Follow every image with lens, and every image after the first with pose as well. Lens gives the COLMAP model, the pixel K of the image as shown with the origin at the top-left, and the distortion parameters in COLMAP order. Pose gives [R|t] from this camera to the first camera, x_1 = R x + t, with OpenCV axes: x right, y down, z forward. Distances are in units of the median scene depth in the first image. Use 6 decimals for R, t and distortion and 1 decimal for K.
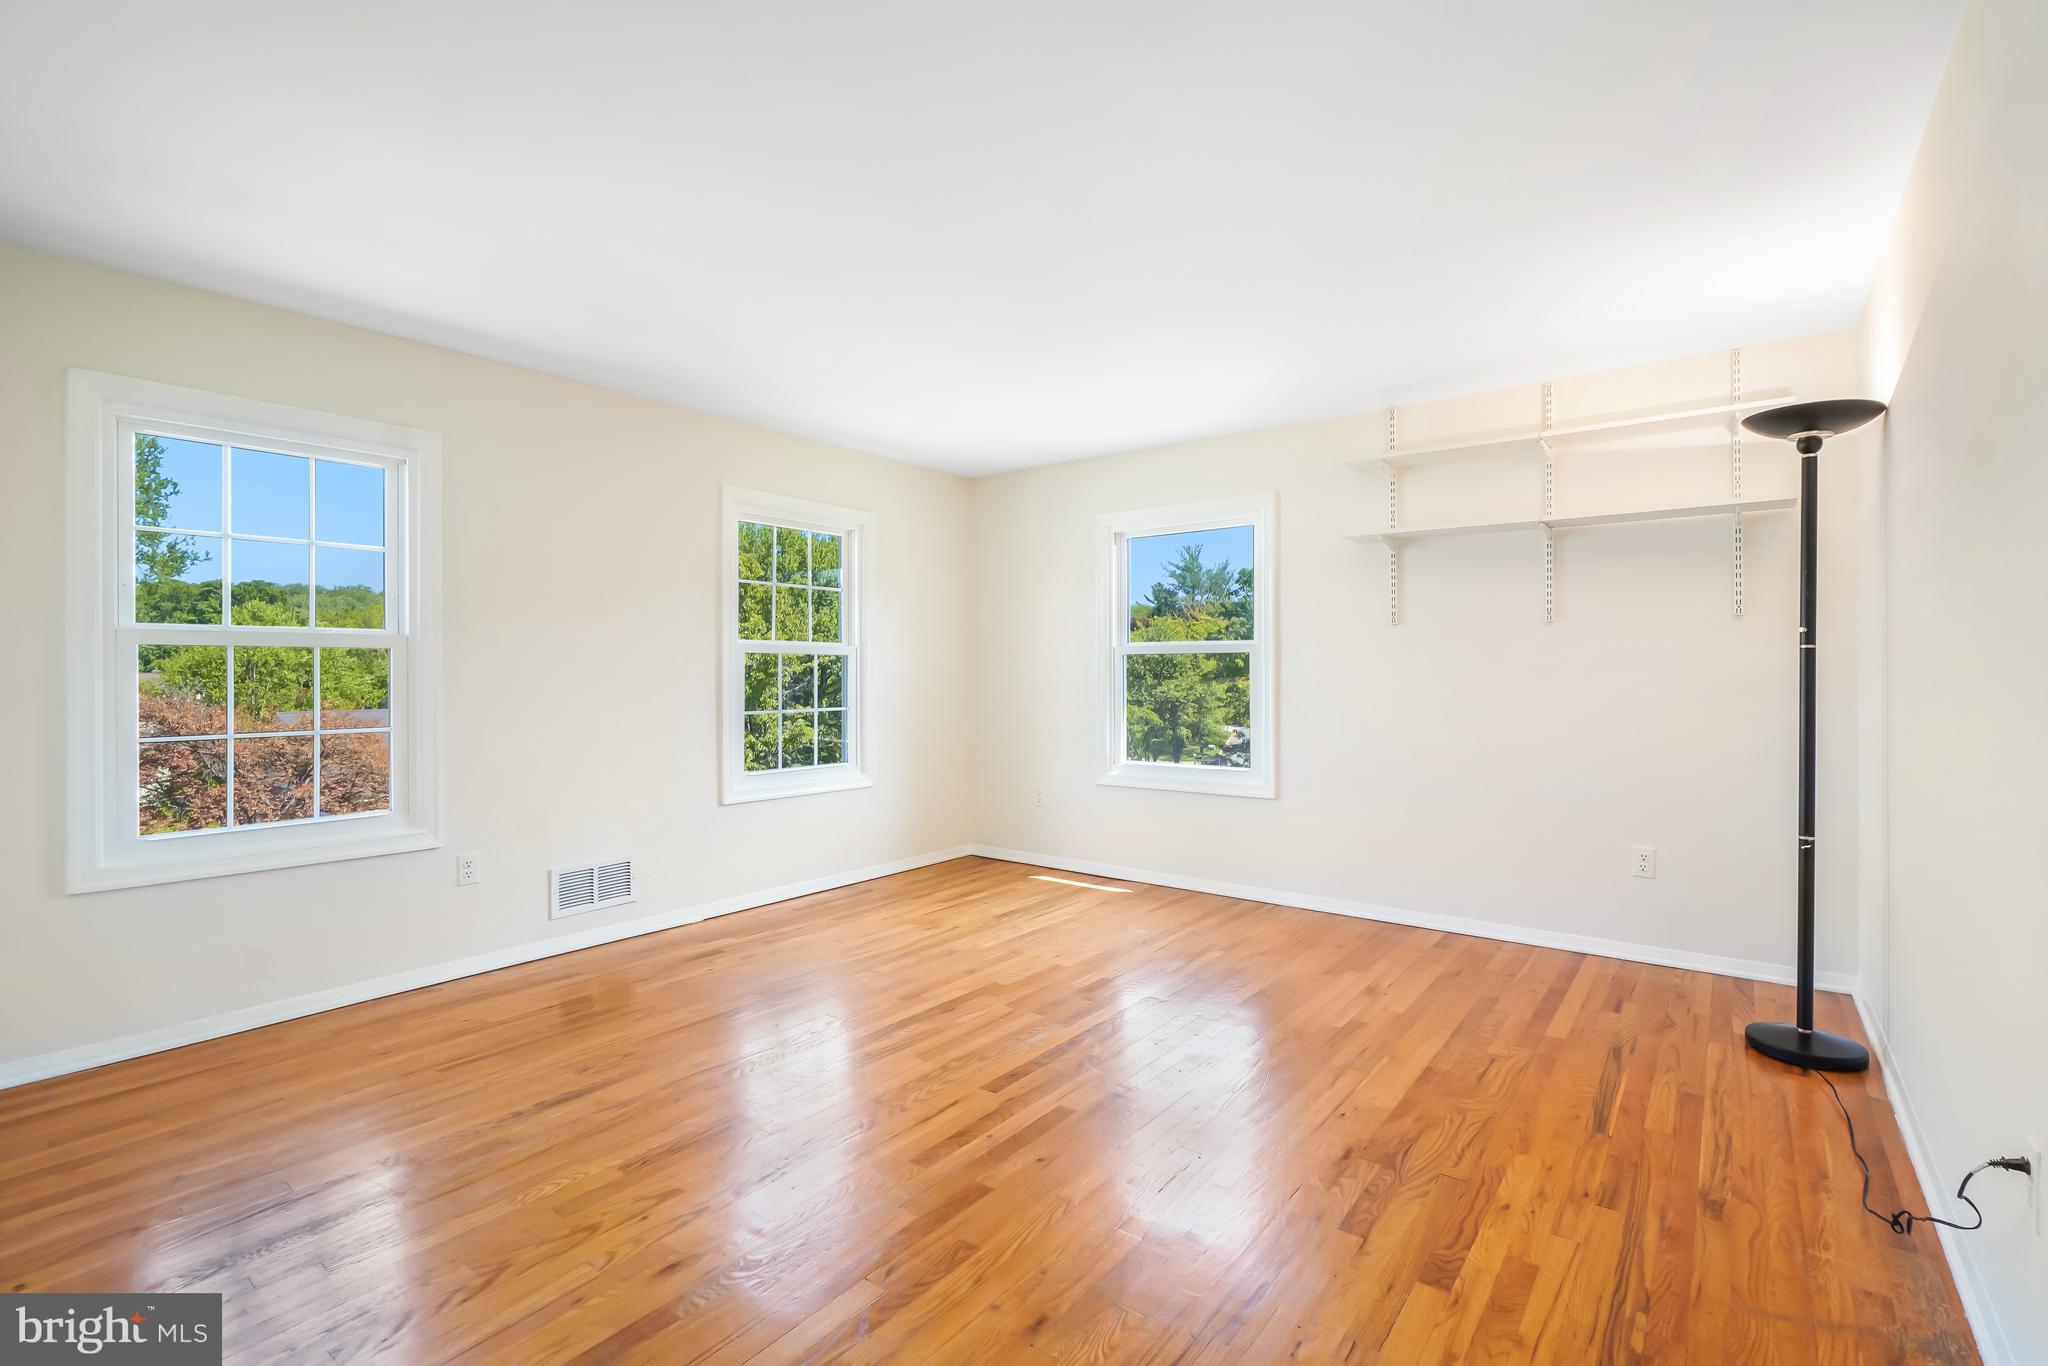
lens RADIAL K [[921.5, 0, 1026.2], [0, 921.5, 673.5], [0, 0, 1]] dist [-0.003178, -0.000455]
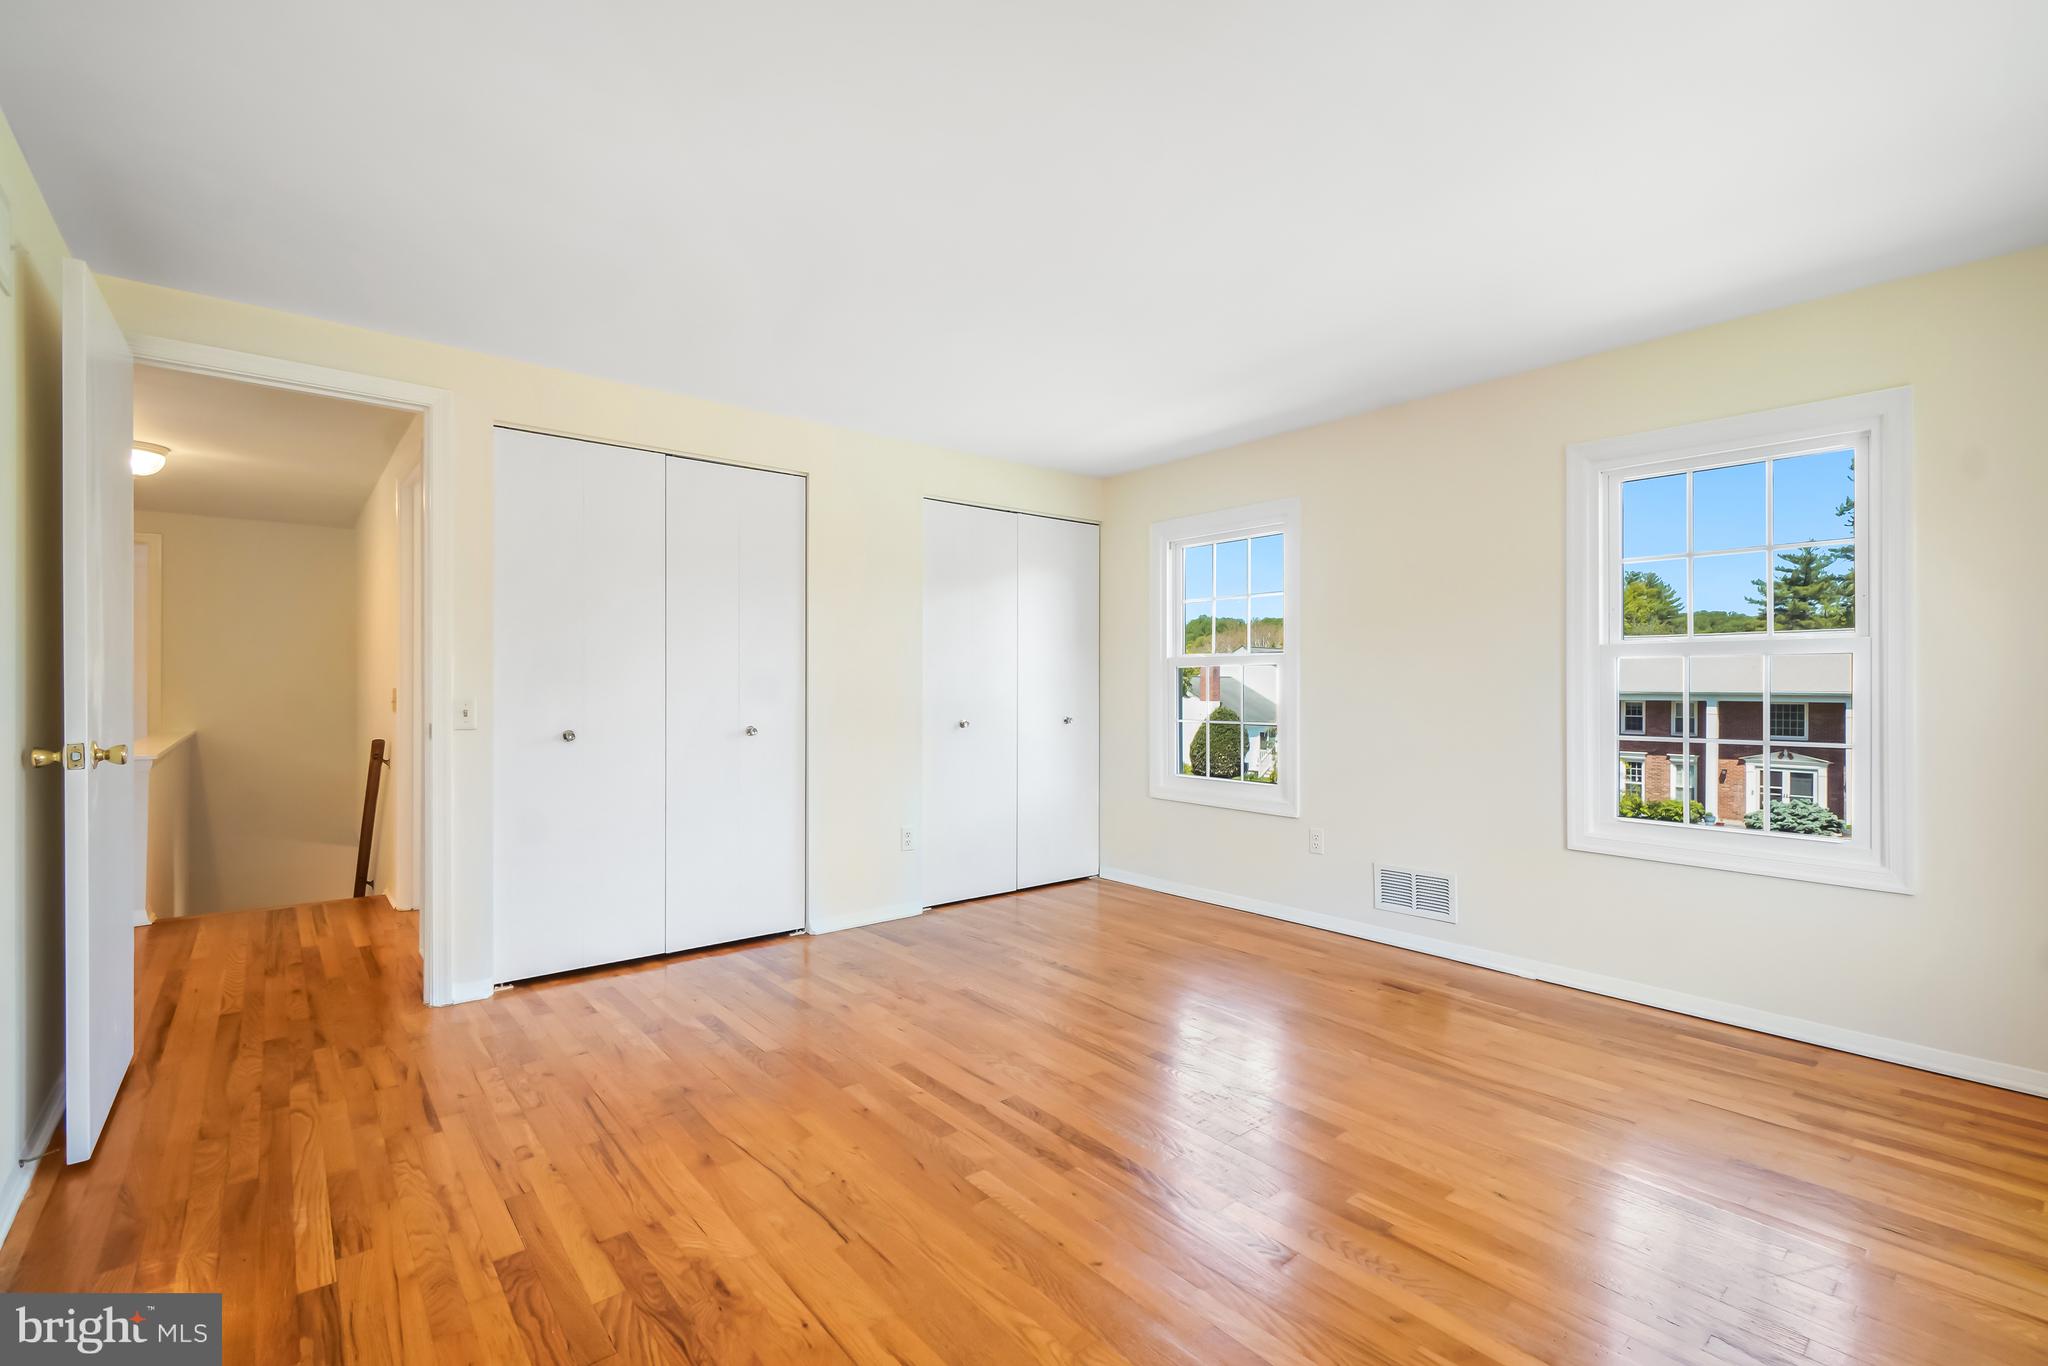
lens RADIAL K [[897.6, 0, 1023.2], [0, 897.6, 696.8], [0, 0, 1]] dist [-0.001147, -0.000402]
pose [[-0.210119, 0.018059, -0.977509, 0.636339], [-0.003278, 0.999811, 0.019176, 0.000029], [0.977670, 0.007234, -0.210020, 0.865507]]
